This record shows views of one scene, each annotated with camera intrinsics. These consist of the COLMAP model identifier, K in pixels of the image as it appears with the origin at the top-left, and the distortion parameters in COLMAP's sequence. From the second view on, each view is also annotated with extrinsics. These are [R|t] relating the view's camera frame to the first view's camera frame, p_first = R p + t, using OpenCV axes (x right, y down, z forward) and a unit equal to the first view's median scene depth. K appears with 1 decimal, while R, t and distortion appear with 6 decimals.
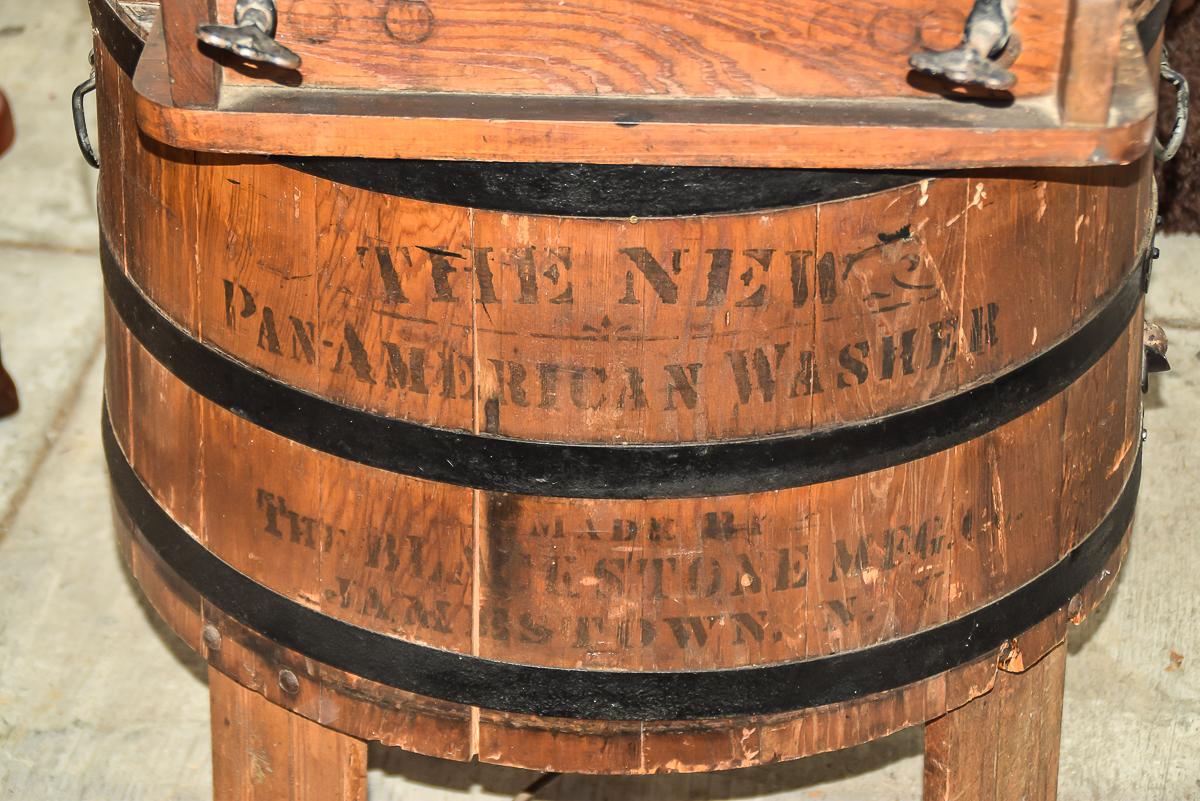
lens RADIAL K [[2601.2, 0, 583.9], [0, 2601.2, 435.5], [0, 0, 1]] dist [0.357293, 0.000000]
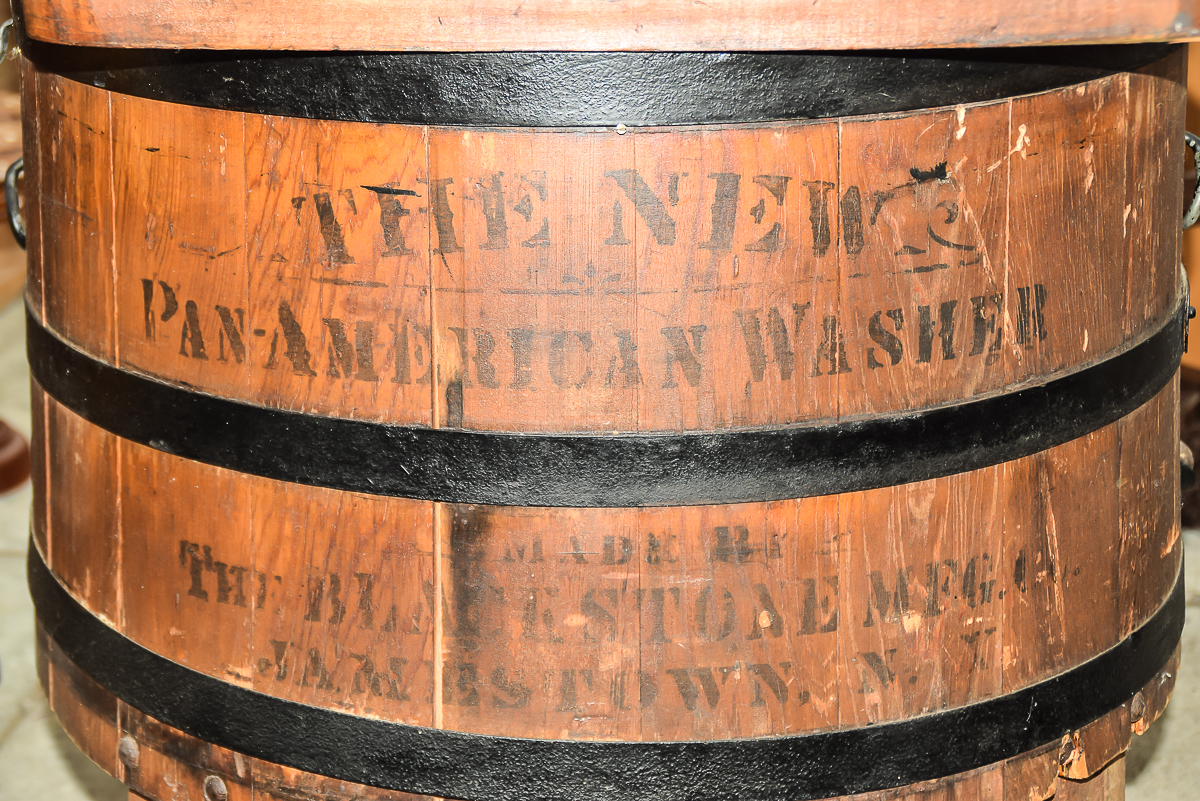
lens RADIAL K [[2031.9, 0, 584.7], [0, 2031.9, 420.4], [0, 0, 1]] dist [0.187557, 0.000000]
pose [[0.999769, -0.016246, 0.014103, -0.003045], [0.019251, 0.968198, -0.249444, 0.156359], [-0.009602, 0.249658, 0.968287, 0.363784]]
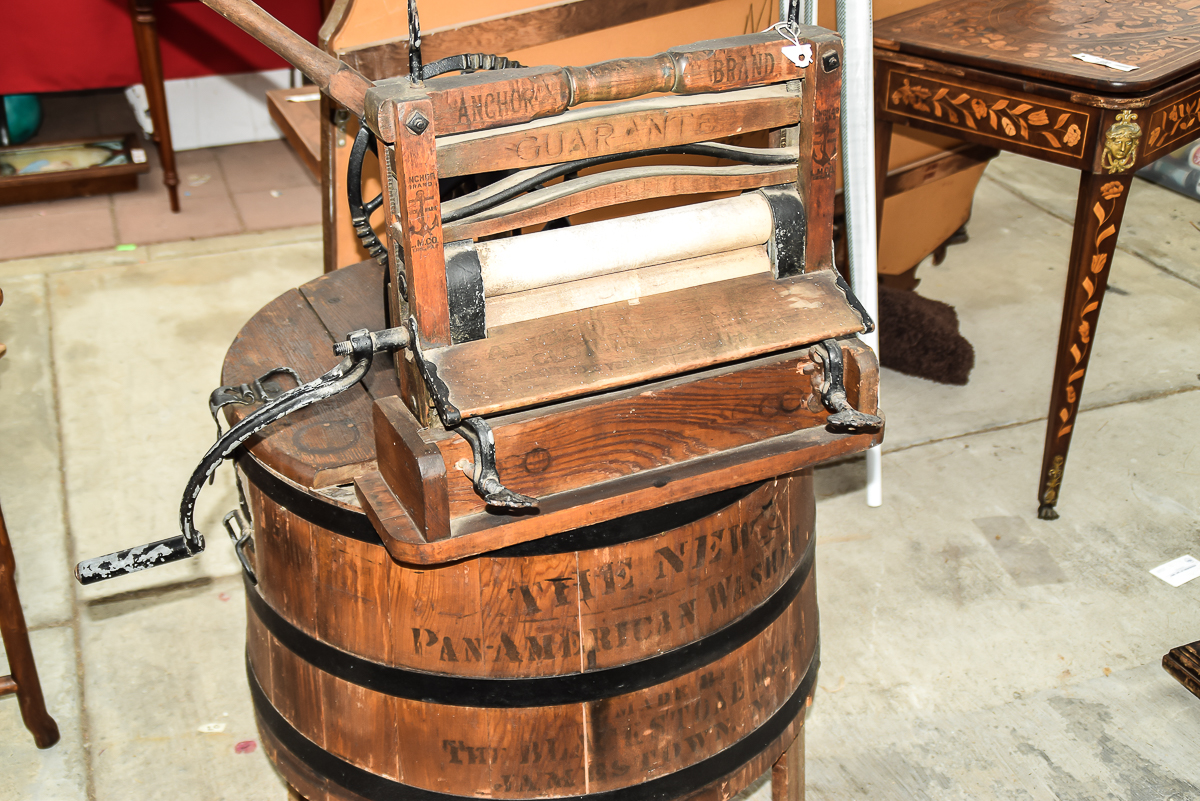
lens RADIAL K [[1477.0, 0, 592.7], [0, 1477.0, 426.7], [0, 0, 1]] dist [0.015946, 0.000000]
pose [[0.893829, -0.236014, 0.381271, -0.372568], [0.268104, 0.962841, -0.032509, -0.124464], [-0.359431, 0.131278, 0.923891, 0.045982]]
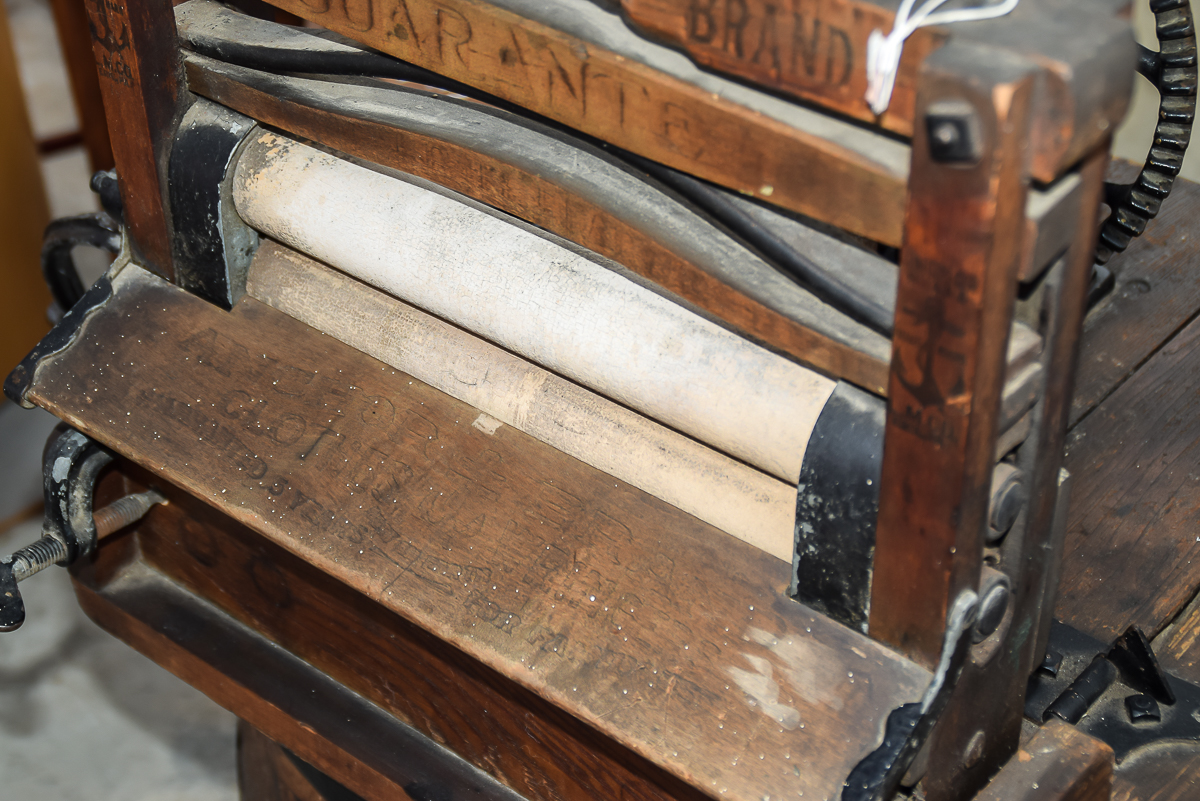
lens RADIAL K [[2031.9, 0, 591.7], [0, 2031.9, 420.3], [0, 0, 1]] dist [0.187557, 0.000000]
pose [[0.791238, 0.348988, -0.502145, 0.312422], [-0.317250, 0.936274, 0.150810, -0.313795], [0.522776, 0.039979, 0.851532, 0.422565]]
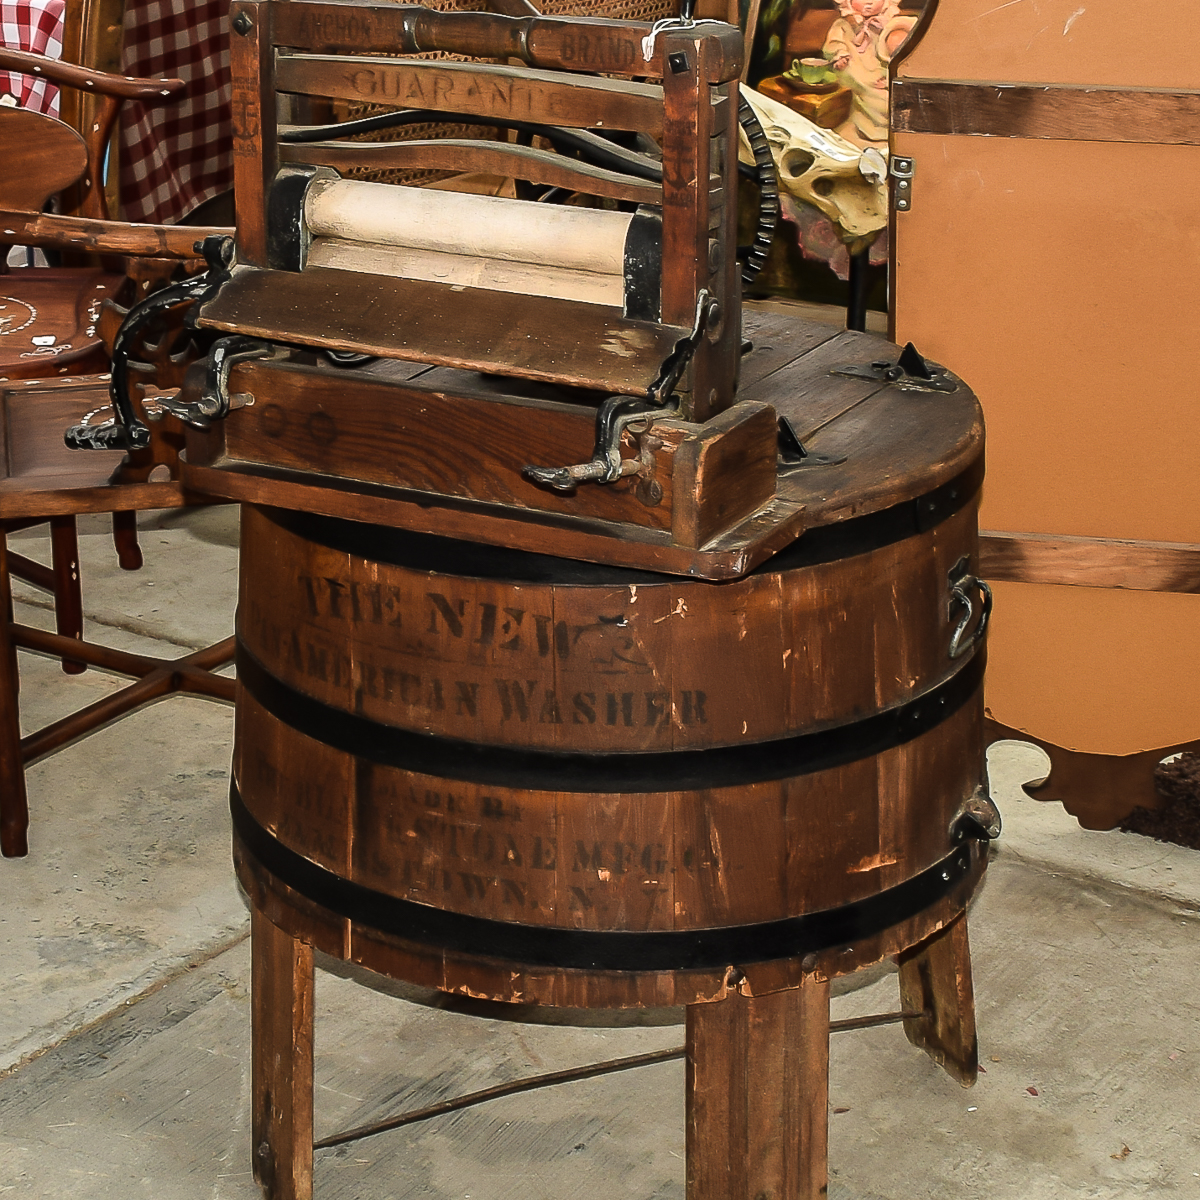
lens RADIAL K [[2922.6, 0, 601.7], [0, 2922.6, 593.8], [0, 0, 1]] dist [-0.171225, 0.000000]
pose [[0.902920, 0.144060, -0.404947, 0.742333], [-0.233347, 0.955518, -0.180373, 0.198089], [0.360950, 0.257356, 0.896372, -0.457343]]
